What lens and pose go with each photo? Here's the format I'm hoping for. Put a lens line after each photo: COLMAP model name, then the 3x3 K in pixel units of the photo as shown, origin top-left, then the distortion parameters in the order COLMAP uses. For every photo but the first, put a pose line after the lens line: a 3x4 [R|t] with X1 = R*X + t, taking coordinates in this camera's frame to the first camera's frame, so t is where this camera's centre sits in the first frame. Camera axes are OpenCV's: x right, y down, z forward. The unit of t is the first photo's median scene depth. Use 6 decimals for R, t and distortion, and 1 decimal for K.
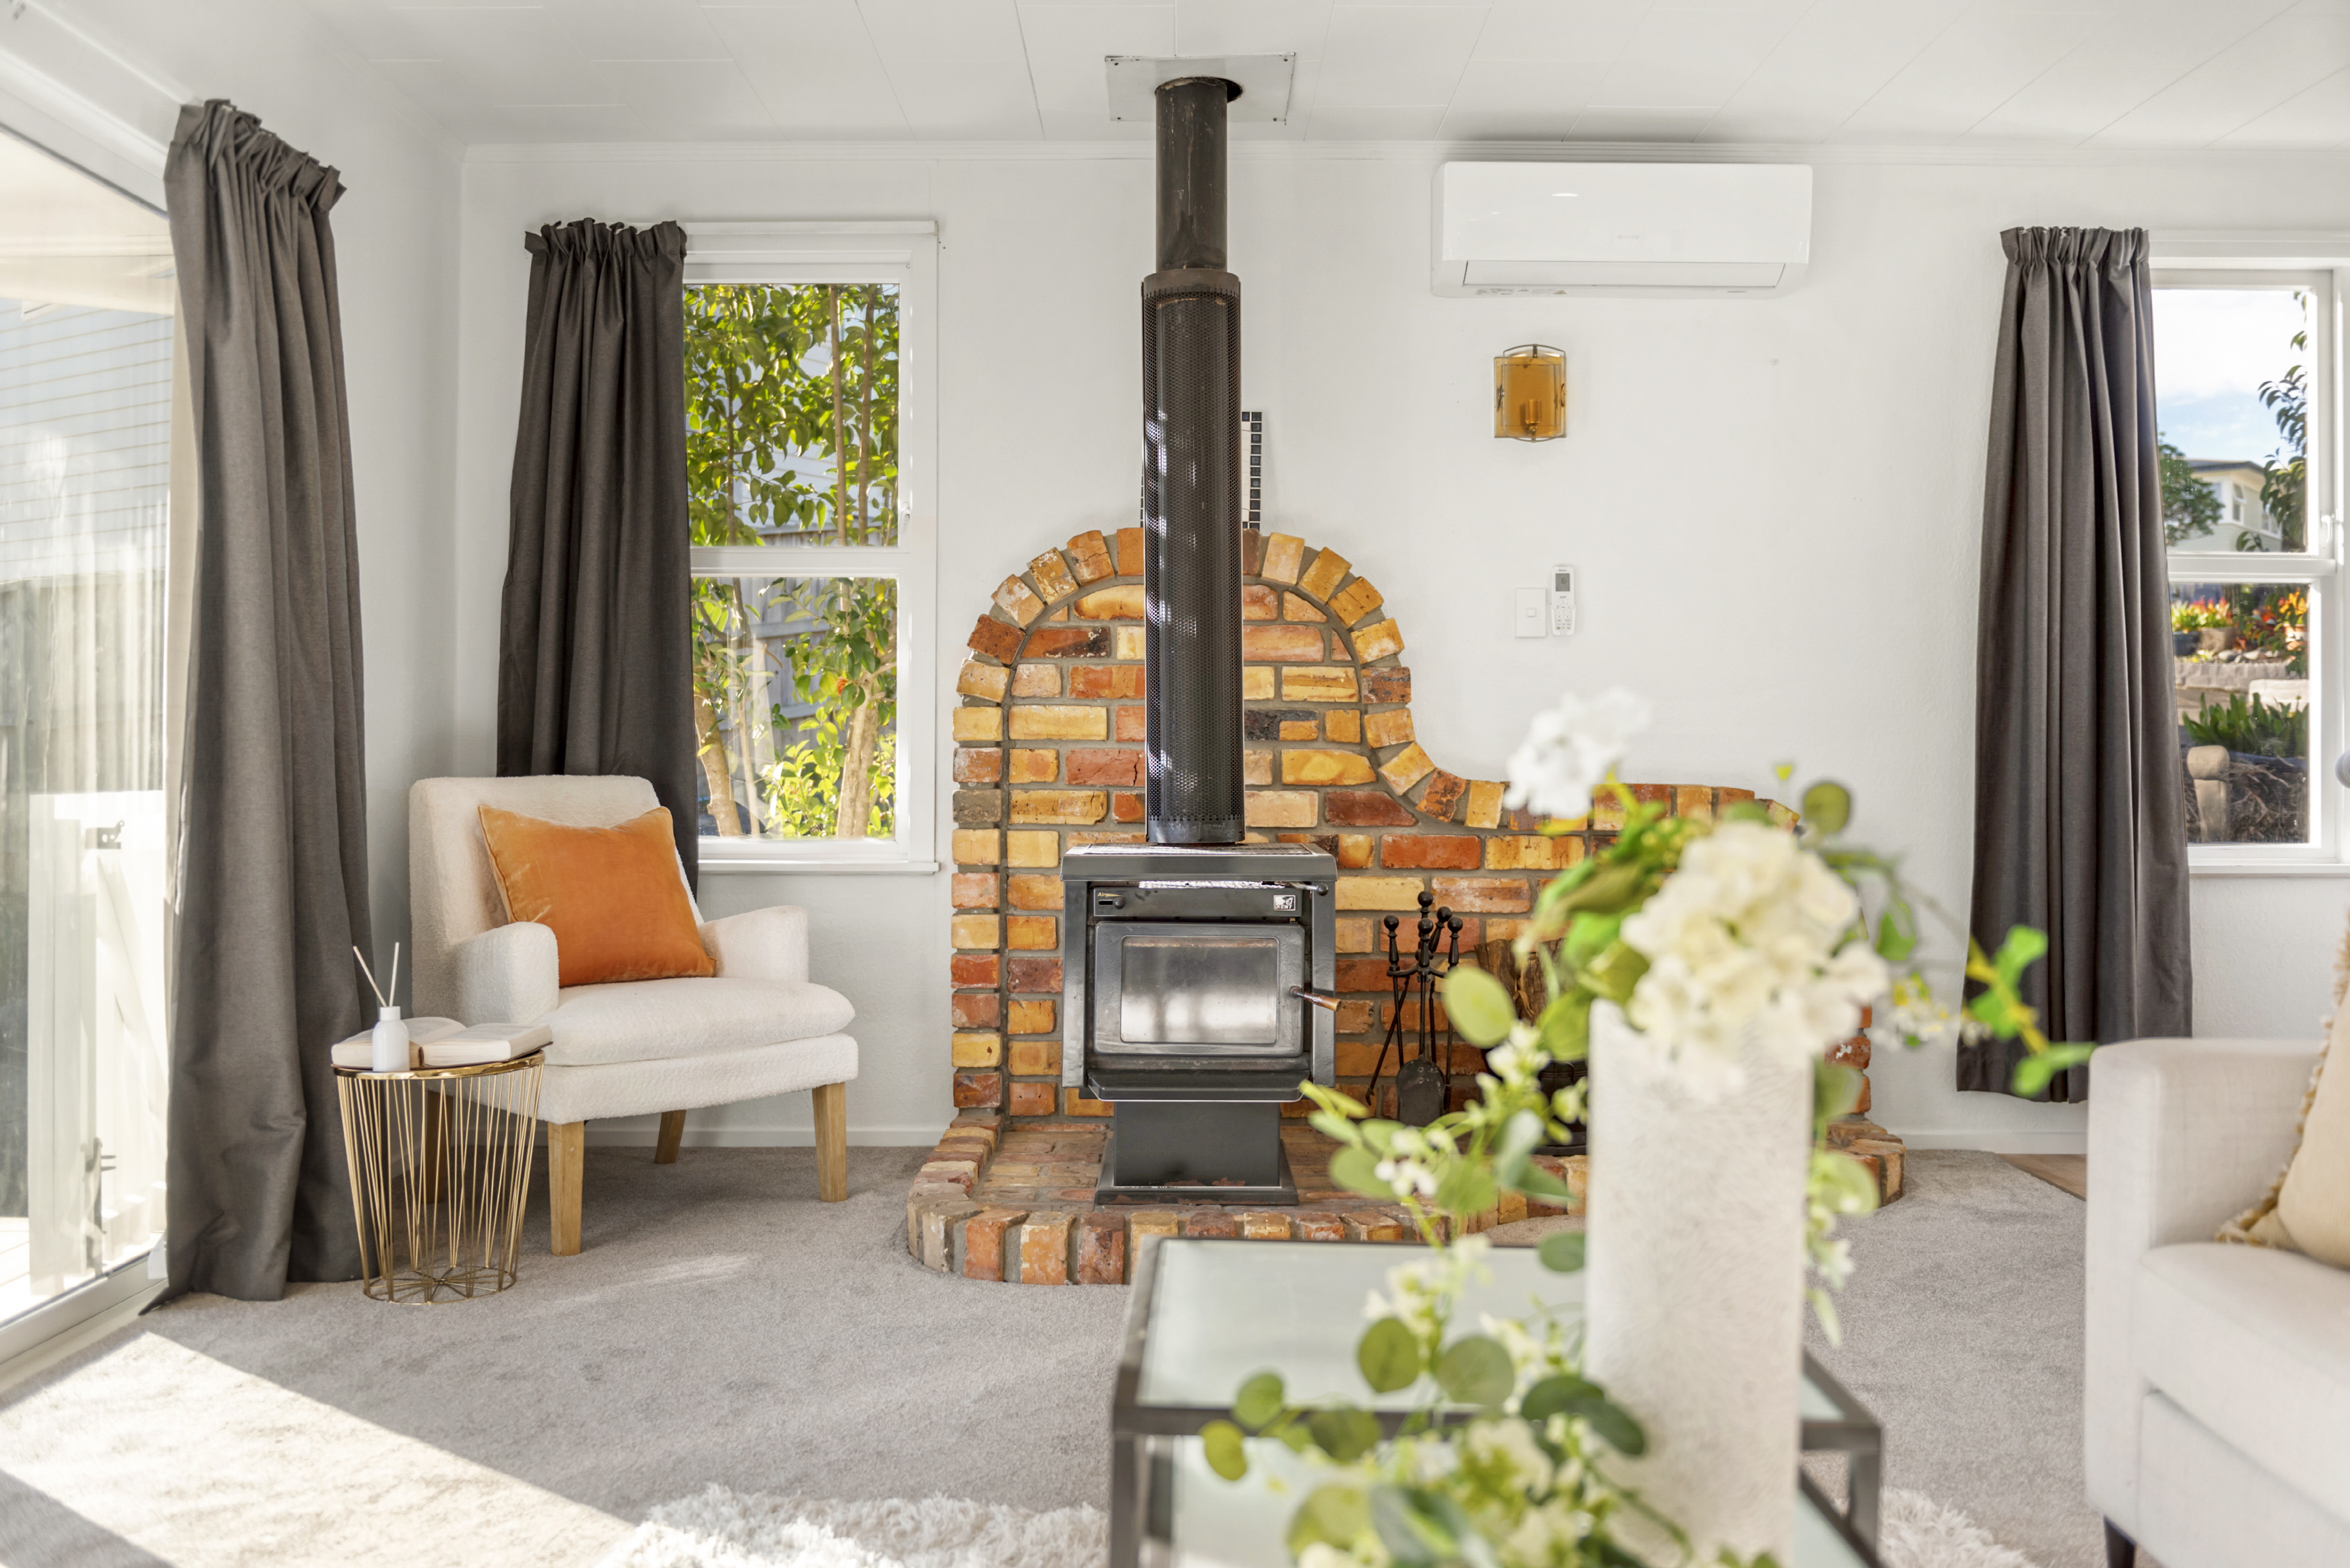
lens RADIAL K [[2068.9, 0, 1171.9], [0, 2068.9, 698.2], [0, 0, 1]] dist [-0.002434, 0.004379]
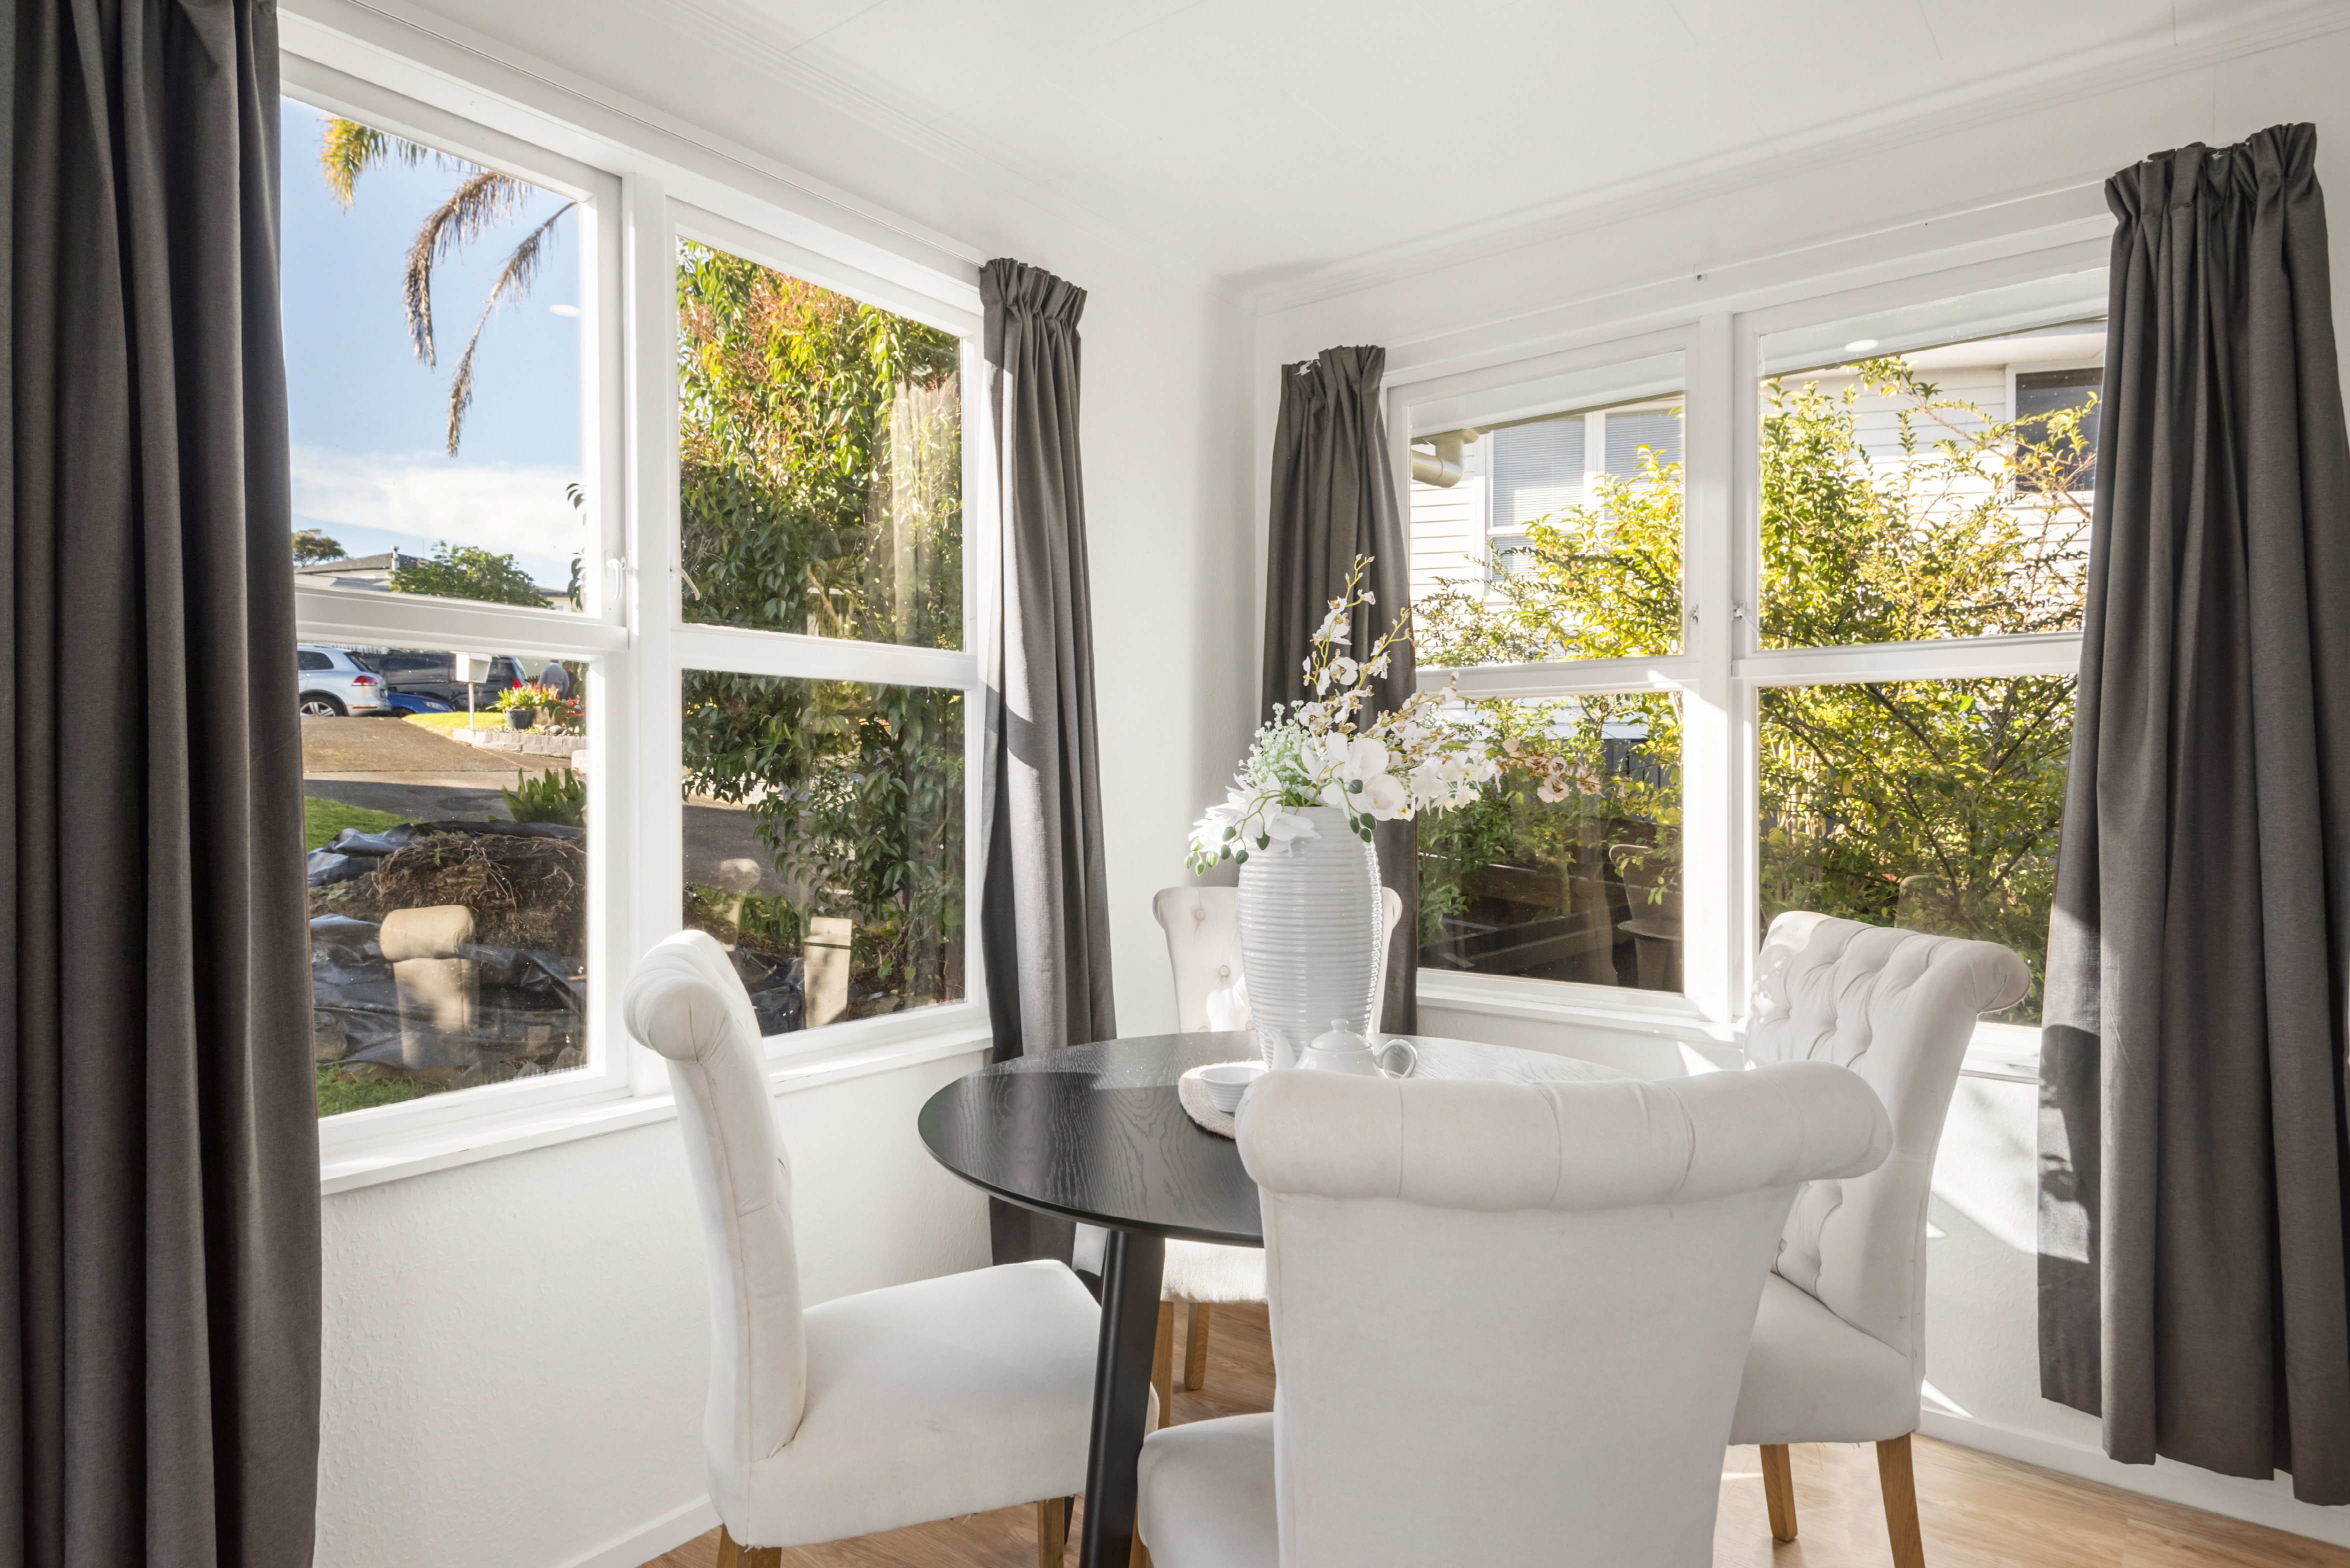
lens RADIAL K [[1292.7, 0, 1174.0], [0, 1292.7, 829.4], [0, 0, 1]] dist [0.003947, 0.001195]
pose [[0.617654, -0.031385, 0.785824, 0.360264], [-0.018821, 0.998327, 0.054665, -0.030282], [-0.786225, -0.048553, 0.616030, 0.634400]]
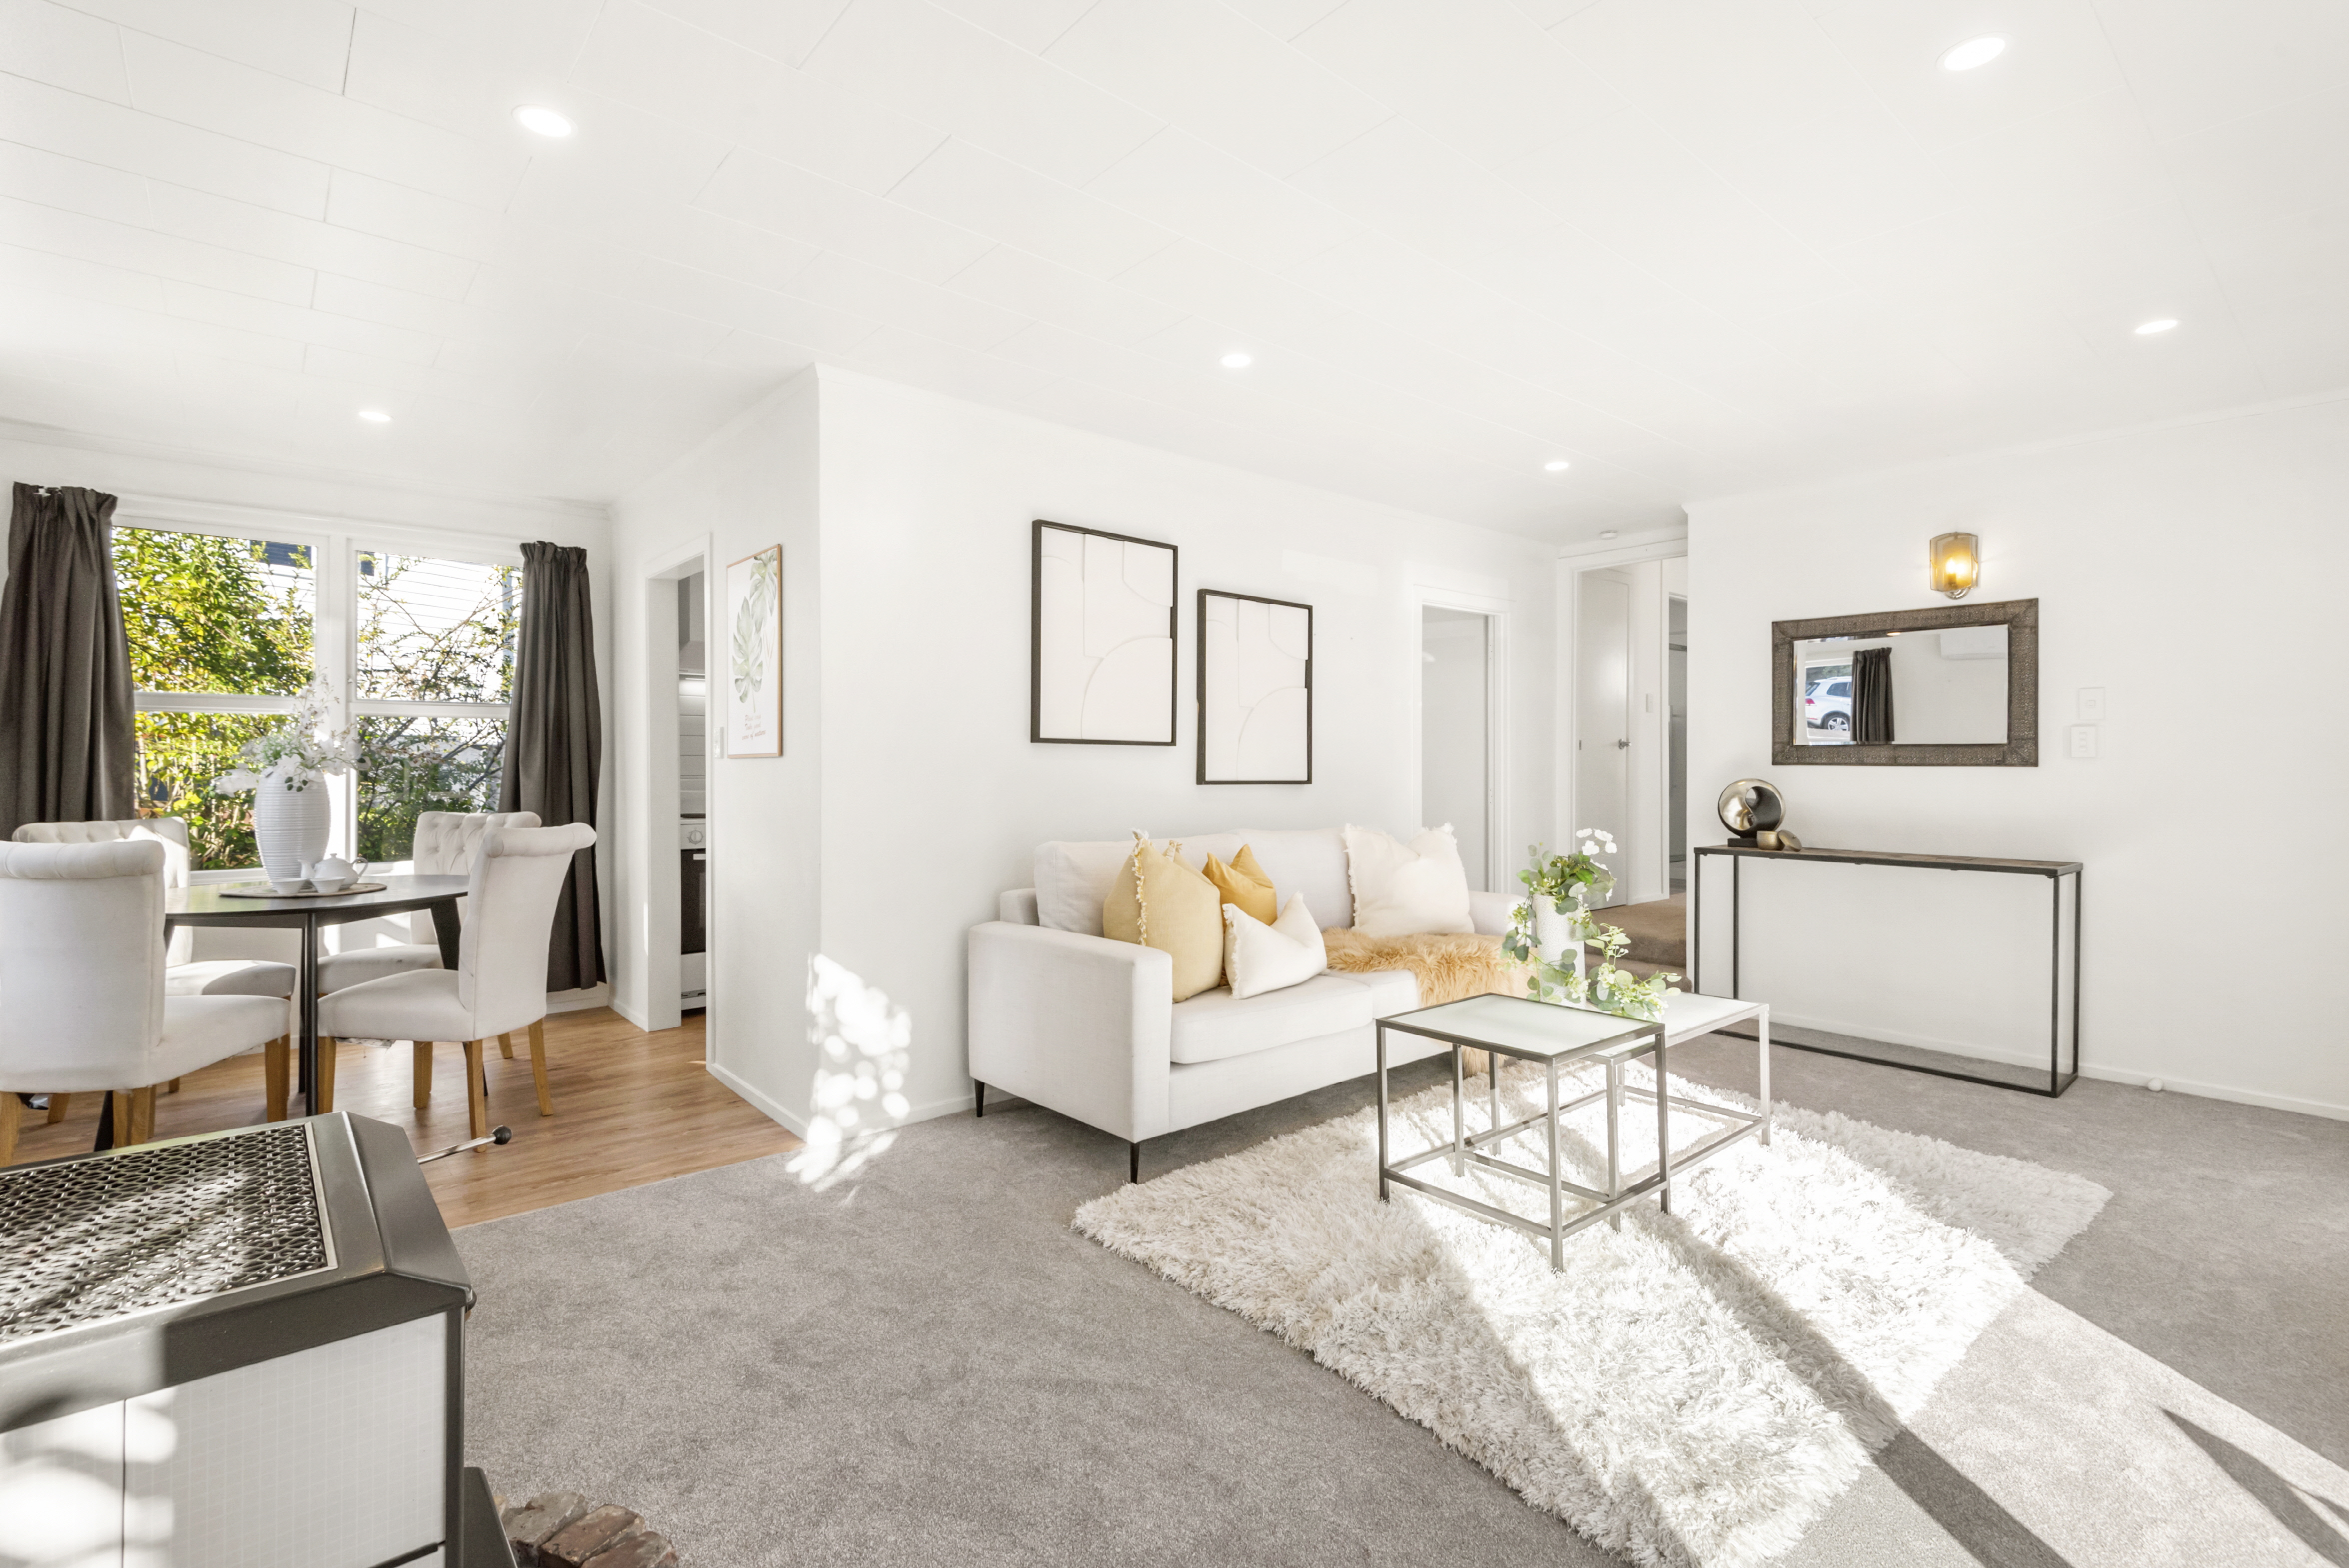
lens RADIAL K [[1055.9, 0, 1174.5], [0, 1055.9, 784.0], [0, 0, 1]] dist [-0.000621, -0.000073]
pose [[-0.672288, -0.010020, 0.740222, -0.248889], [-0.018955, 0.999814, -0.003682, -0.017377], [-0.740047, -0.016506, -0.672353, 0.885408]]
